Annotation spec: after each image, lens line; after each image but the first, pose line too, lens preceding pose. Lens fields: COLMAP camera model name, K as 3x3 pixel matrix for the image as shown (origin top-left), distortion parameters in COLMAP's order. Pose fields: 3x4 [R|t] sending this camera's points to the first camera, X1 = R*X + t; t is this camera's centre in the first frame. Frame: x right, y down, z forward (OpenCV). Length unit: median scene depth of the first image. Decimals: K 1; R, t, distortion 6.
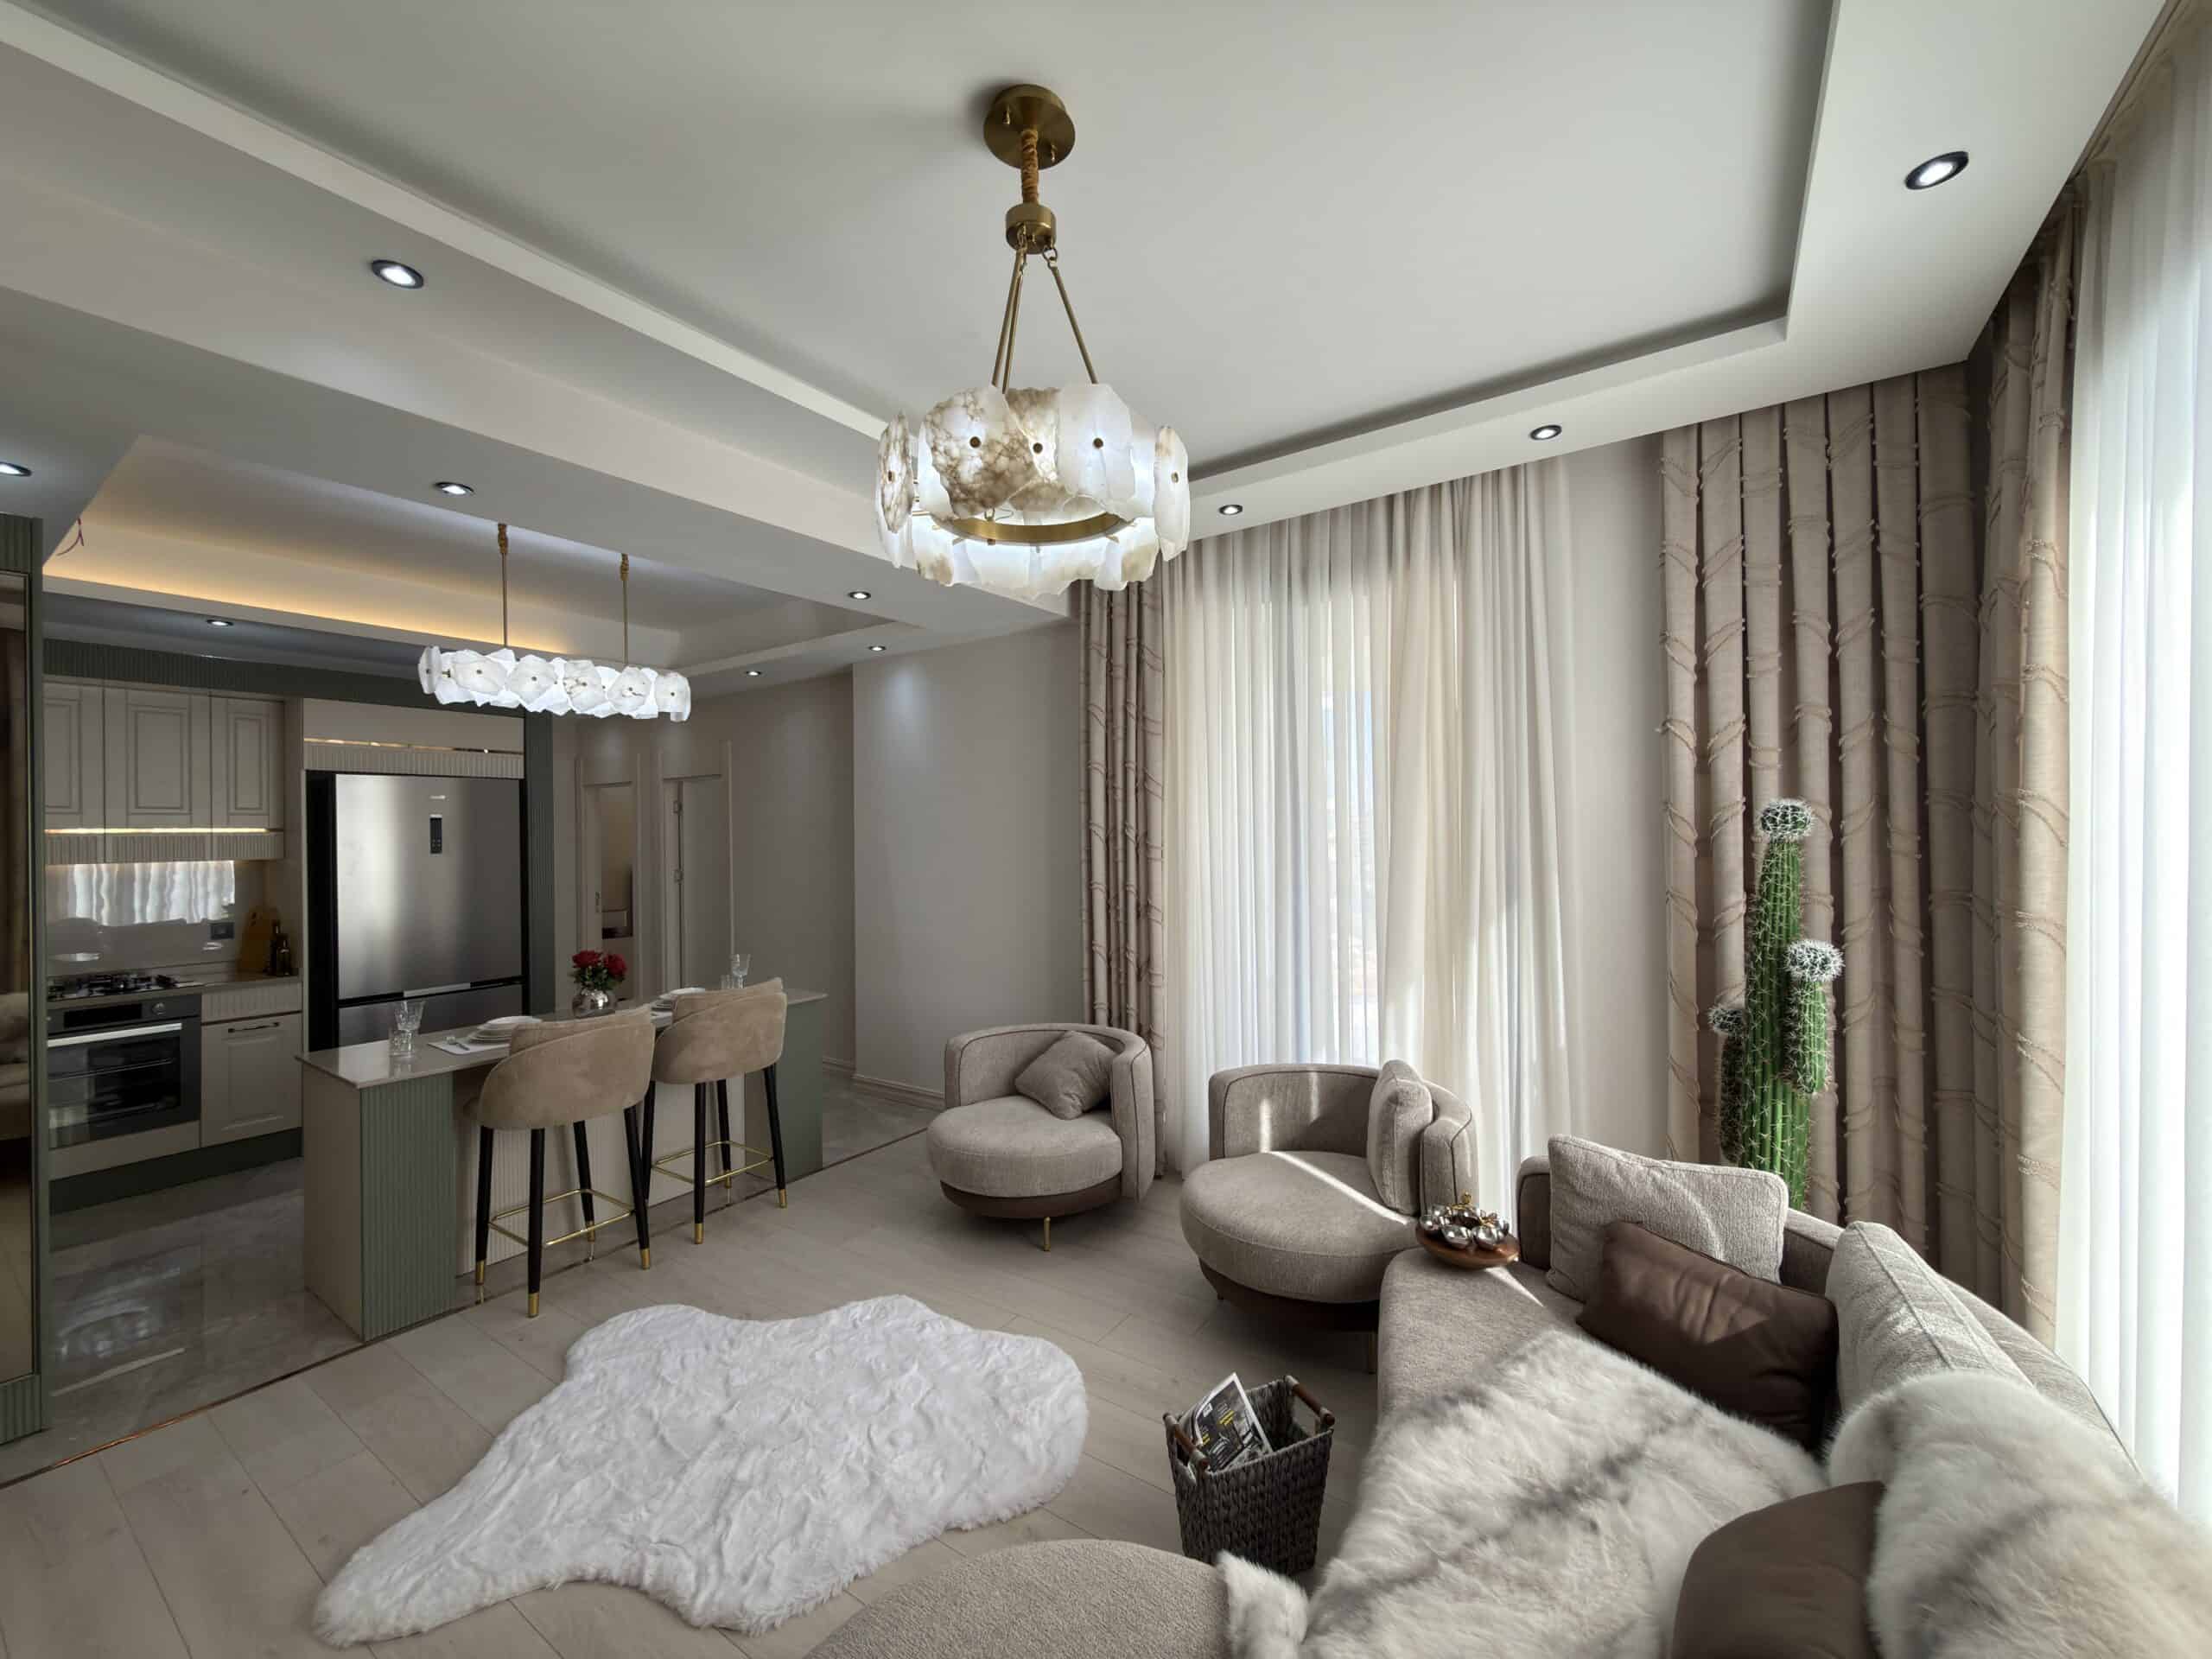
lens RADIAL K [[875.5, 0, 1108.7], [0, 875.5, 827.6], [0, 0, 1]] dist [0.000100, -0.000111]
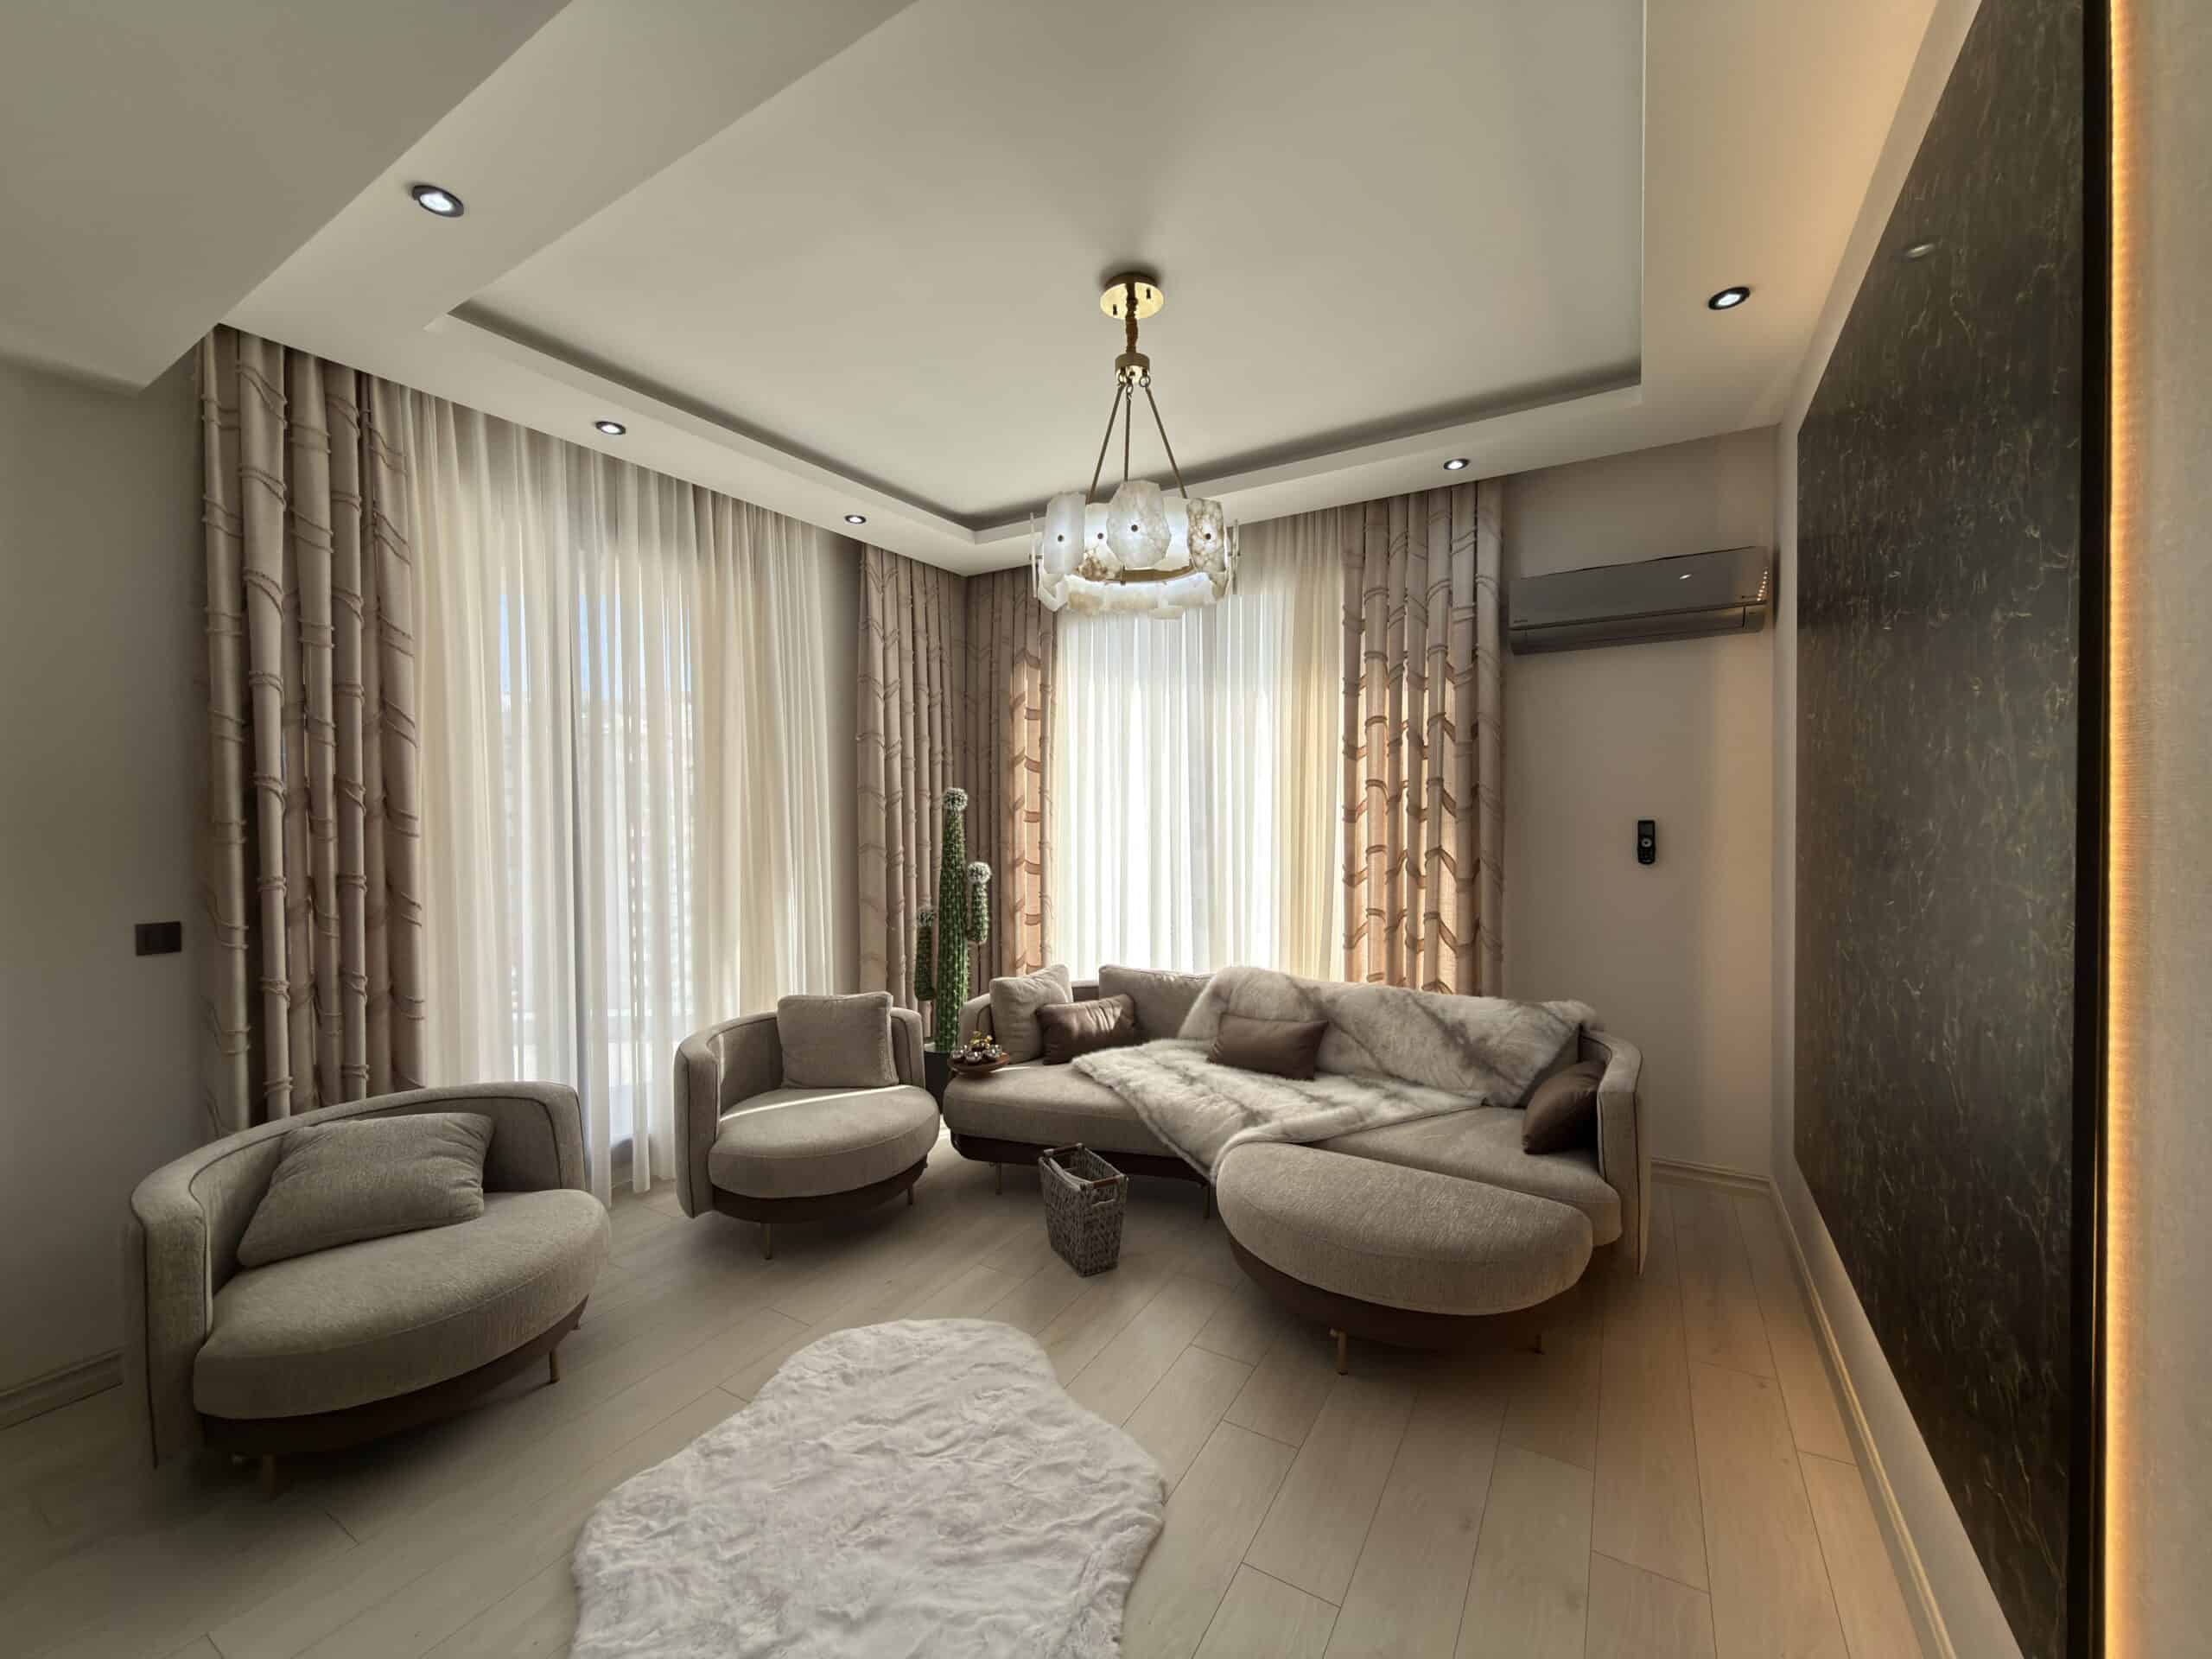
lens RADIAL K [[873.5, 0, 1111.1], [0, 873.5, 828.7], [0, 0, 1]] dist [-0.000674, -0.000166]
pose [[-0.059074, -0.001014, 0.998253, -0.764569], [0.005372, 0.999985, 0.001334, 0.037539], [-0.998239, 0.005442, -0.059067, 0.563201]]
